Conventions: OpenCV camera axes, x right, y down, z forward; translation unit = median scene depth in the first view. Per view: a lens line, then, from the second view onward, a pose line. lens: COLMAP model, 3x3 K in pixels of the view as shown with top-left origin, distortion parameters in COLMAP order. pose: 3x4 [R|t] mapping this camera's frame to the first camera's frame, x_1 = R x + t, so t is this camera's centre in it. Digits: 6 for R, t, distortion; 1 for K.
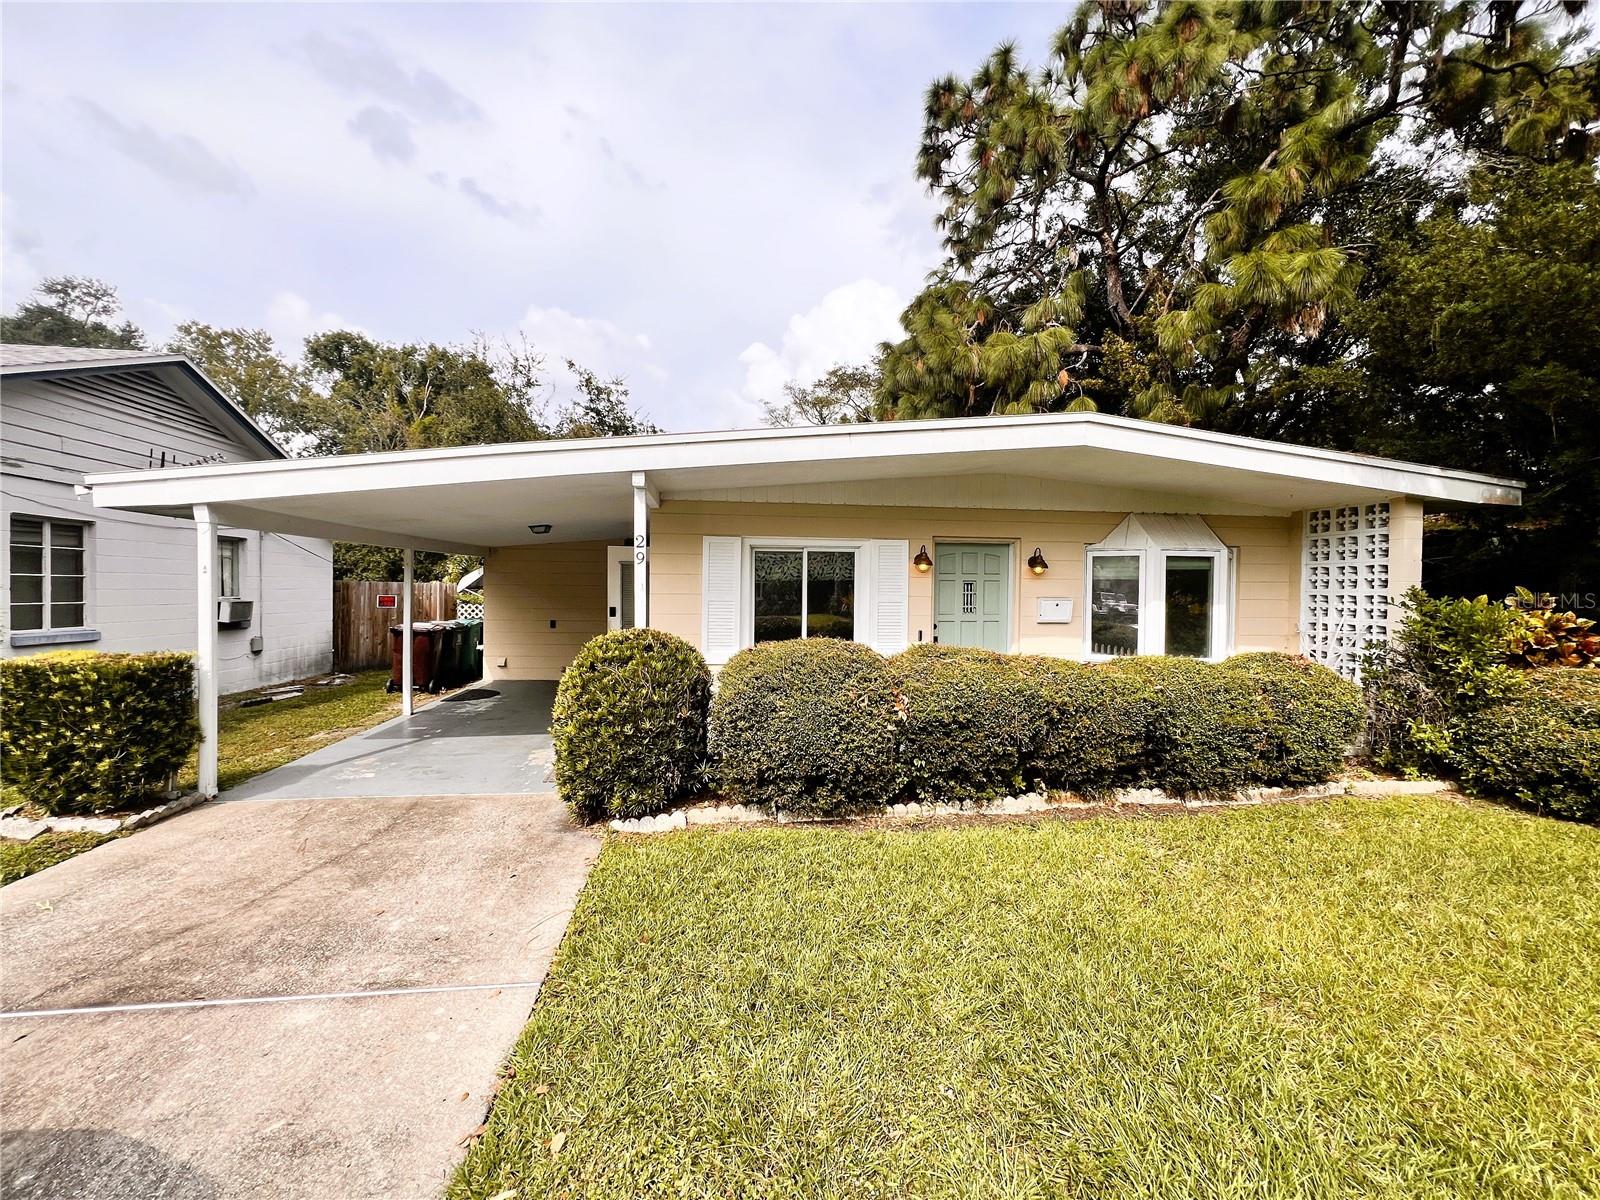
lens RADIAL K [[639.4, 0, 796.1], [0, 639.4, 597.1], [0, 0, 1]] dist [-0.001555, 0.000300]
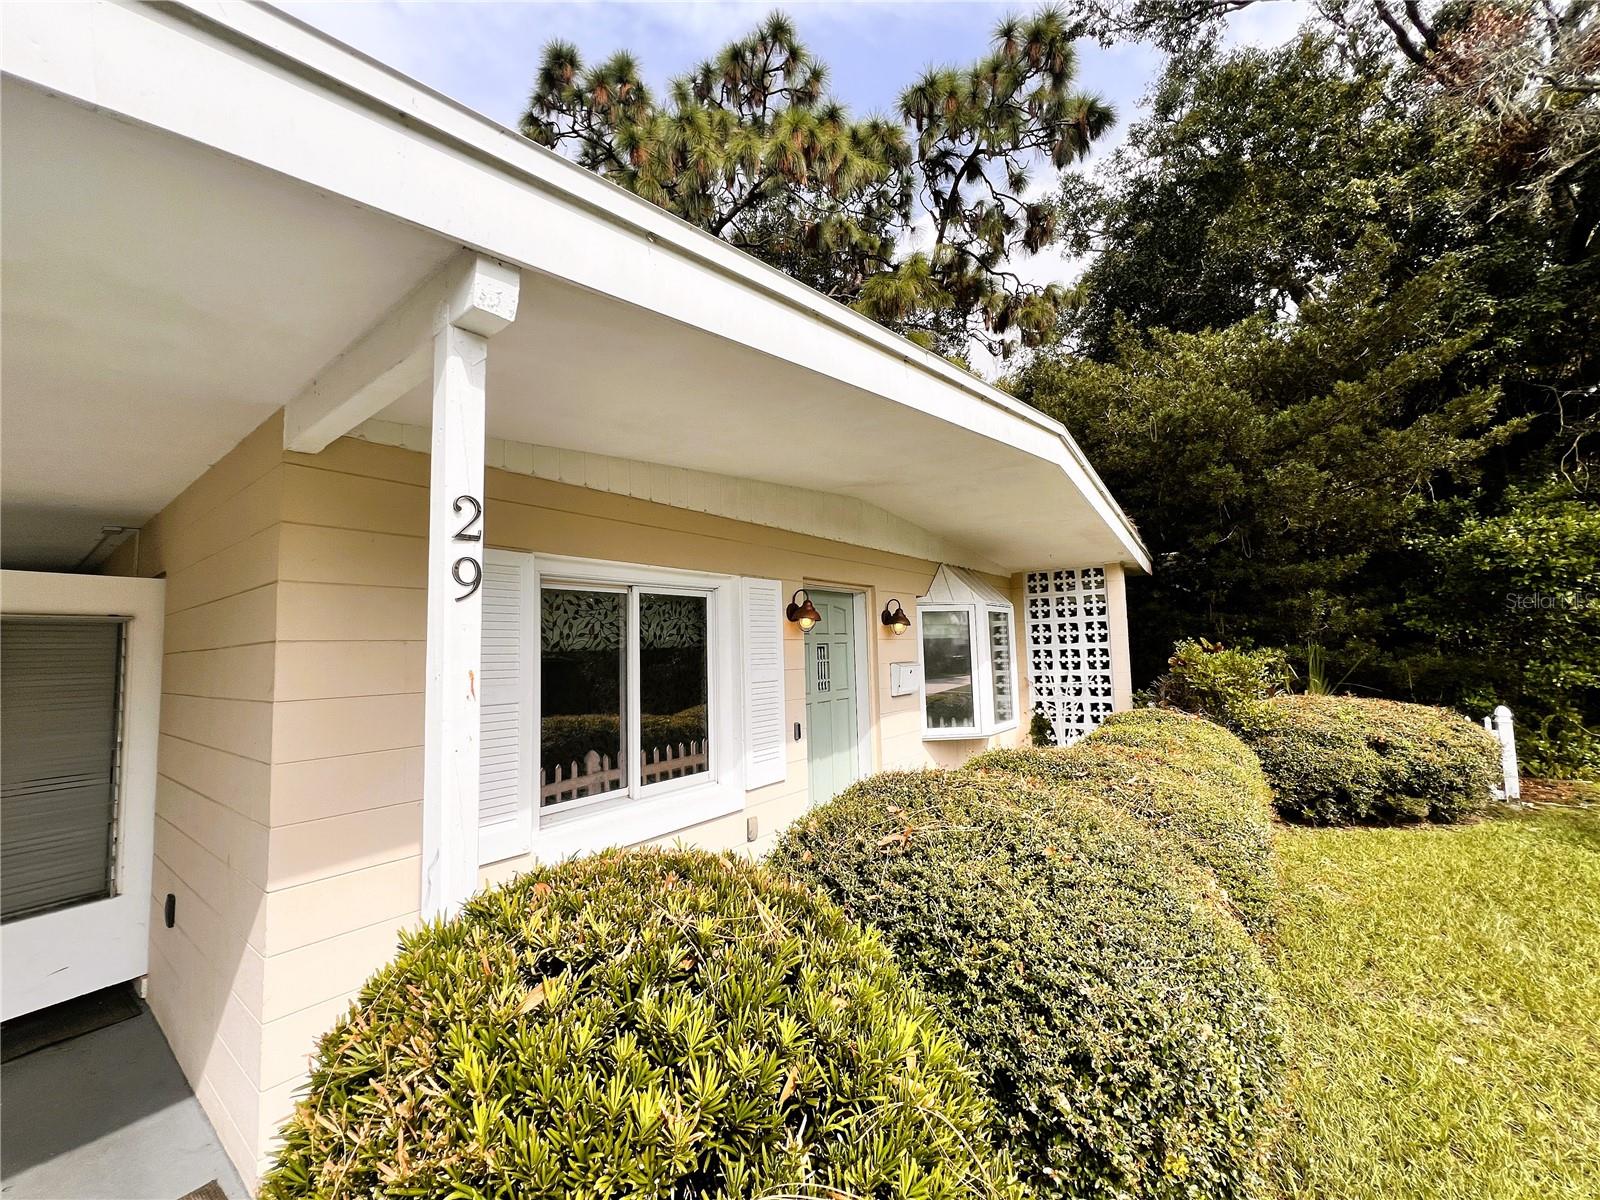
lens RADIAL K [[639.4, 0, 793.0], [0, 639.4, 598.0], [0, 0, 1]] dist [-0.001555, 0.000300]
pose [[0.707777, 0.029255, 0.705830, -0.259711], [0.044099, 0.995364, -0.085476, -0.017828], [-0.705058, 0.091625, 0.703205, 0.544969]]
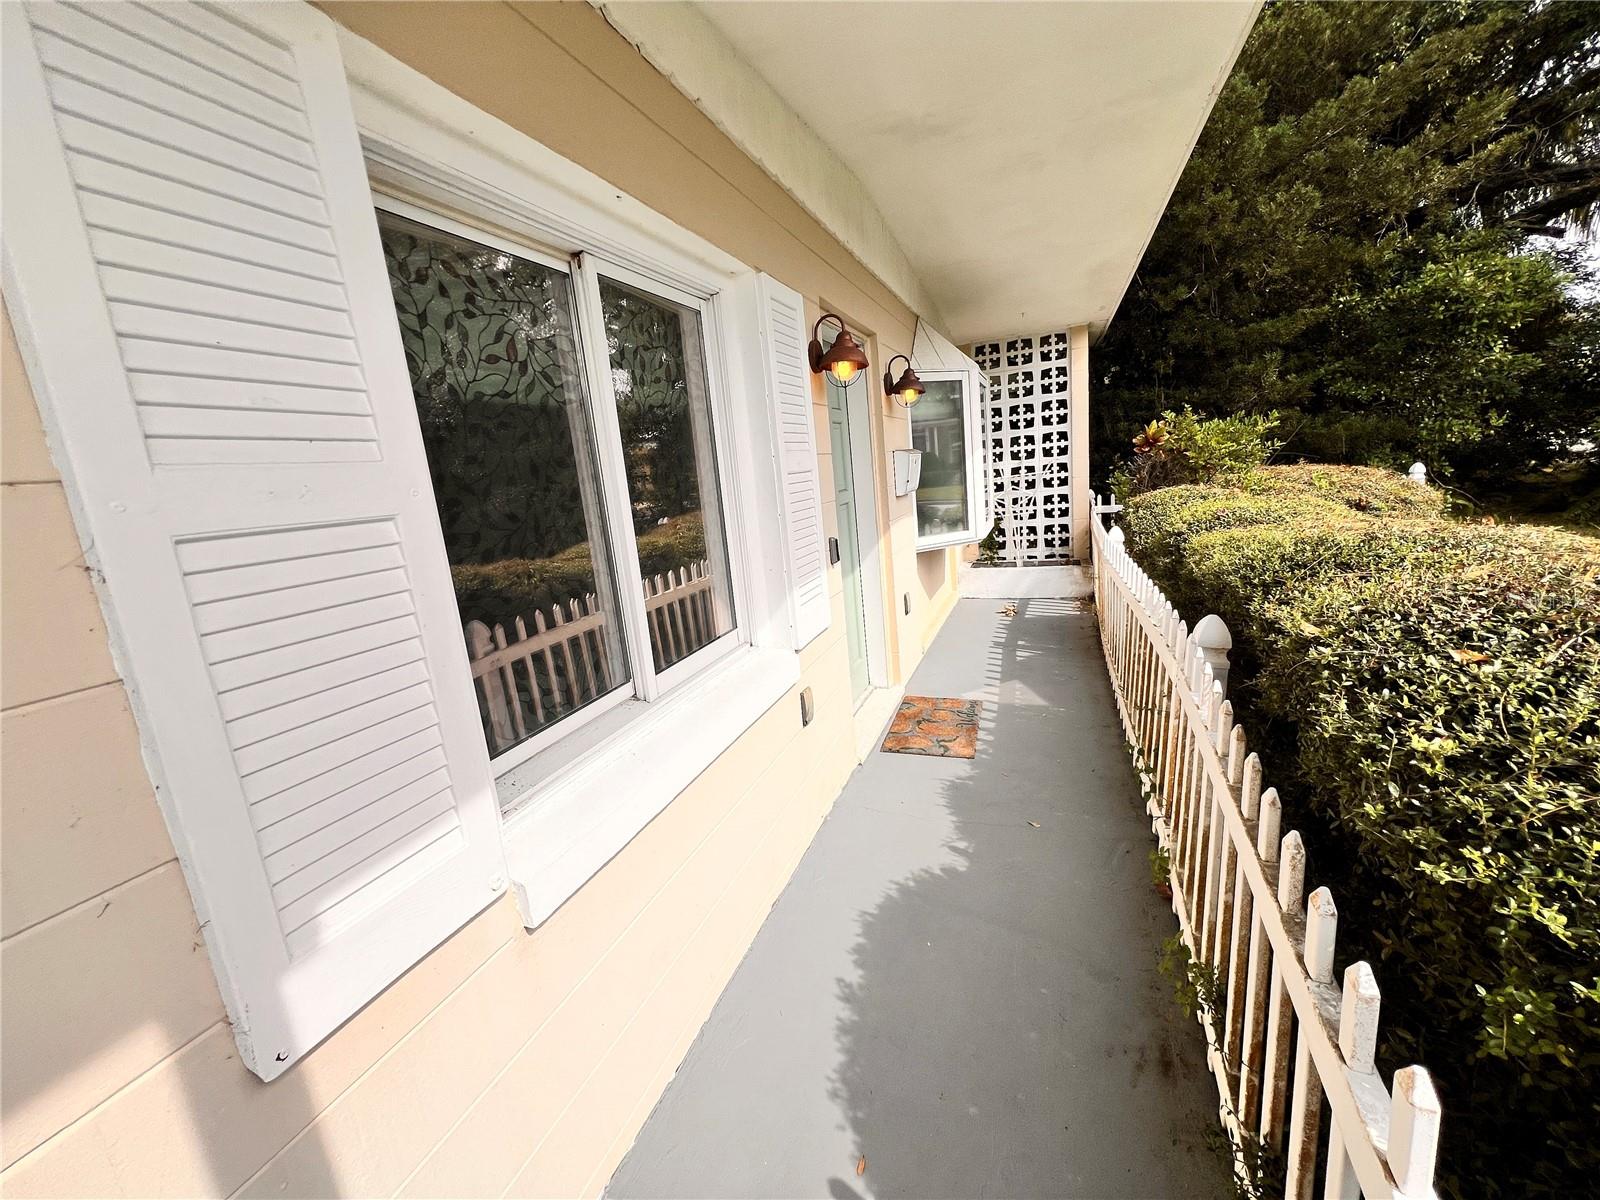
lens RADIAL K [[639.4, 0, 794.9], [0, 639.4, 603.1], [0, 0, 1]] dist [-0.001555, 0.000300]
pose [[0.472680, -0.234110, 0.849568, -0.172520], [0.114892, 0.972209, 0.203982, 0.005896], [-0.873712, 0.001190, 0.486441, 0.823624]]
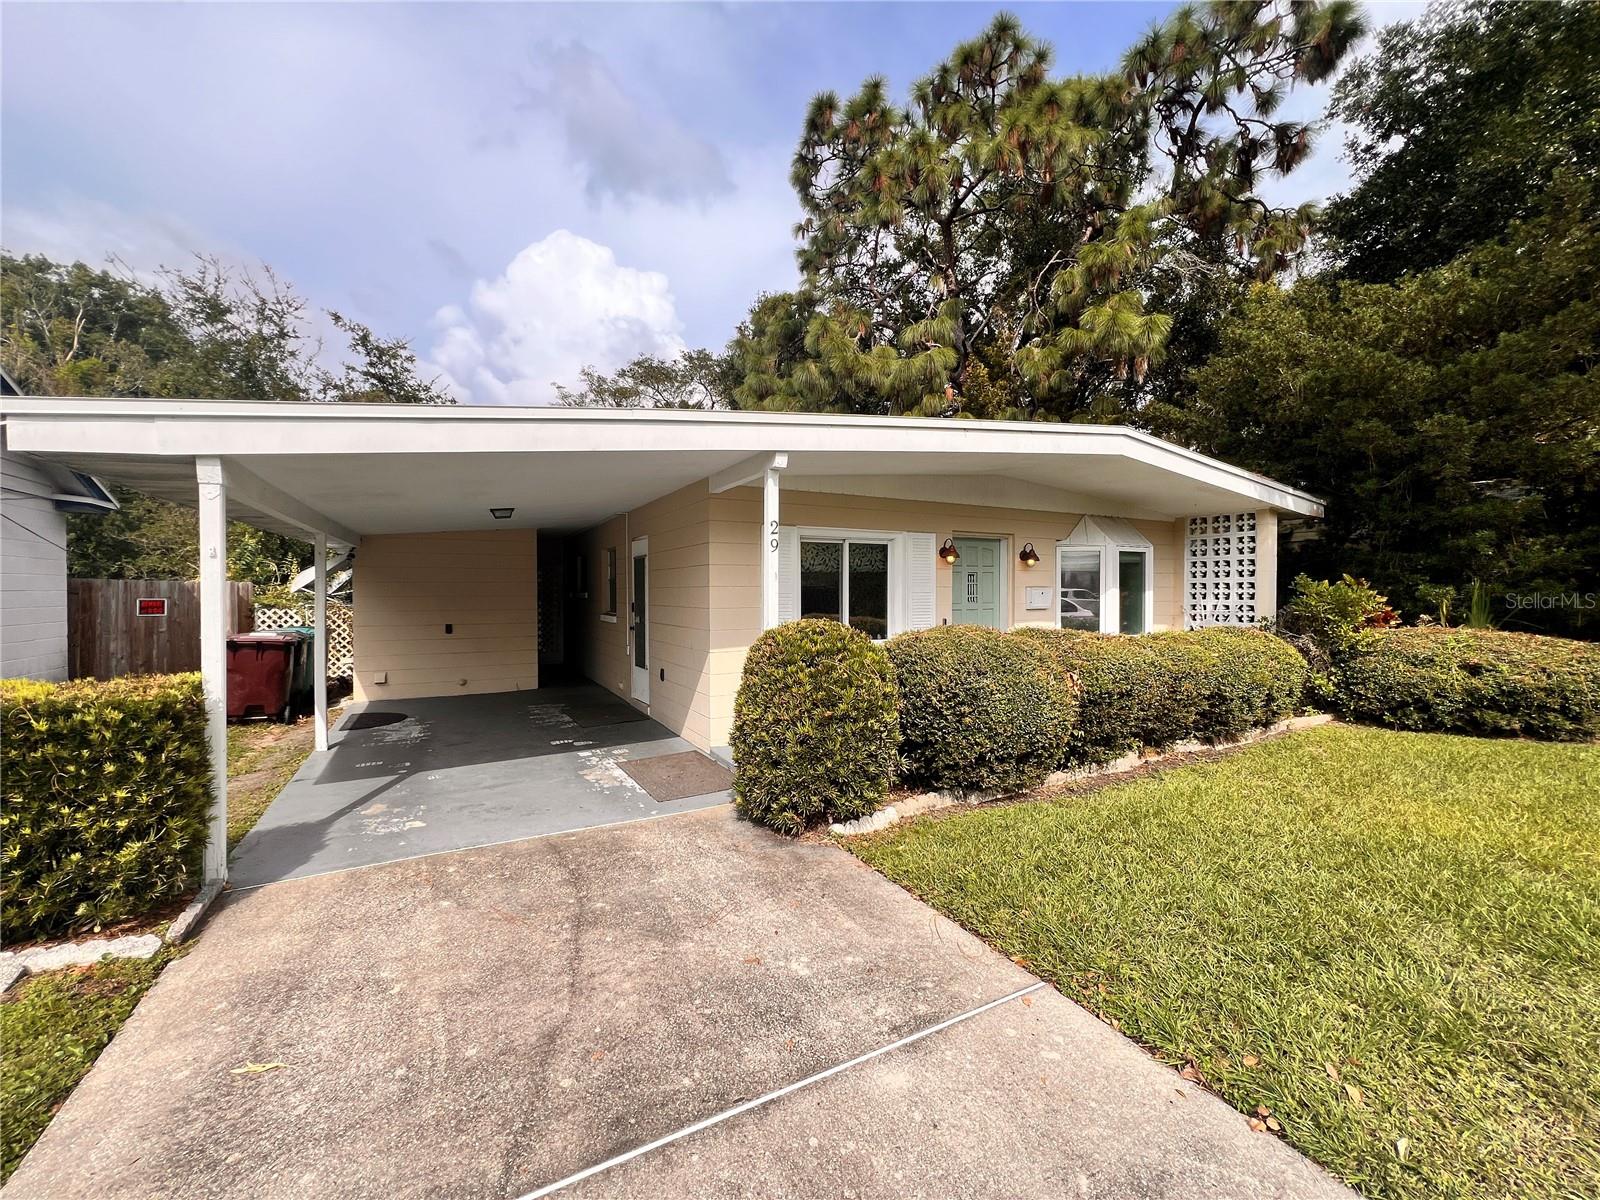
lens RADIAL K [[639.4, 0, 794.0], [0, 639.4, 597.0], [0, 0, 1]] dist [-0.001555, 0.000300]
pose [[0.931687, -0.015875, 0.362915, -0.426470], [0.015784, 0.999870, 0.003215, 0.008481], [-0.362919, 0.002733, 0.931817, 0.096660]]
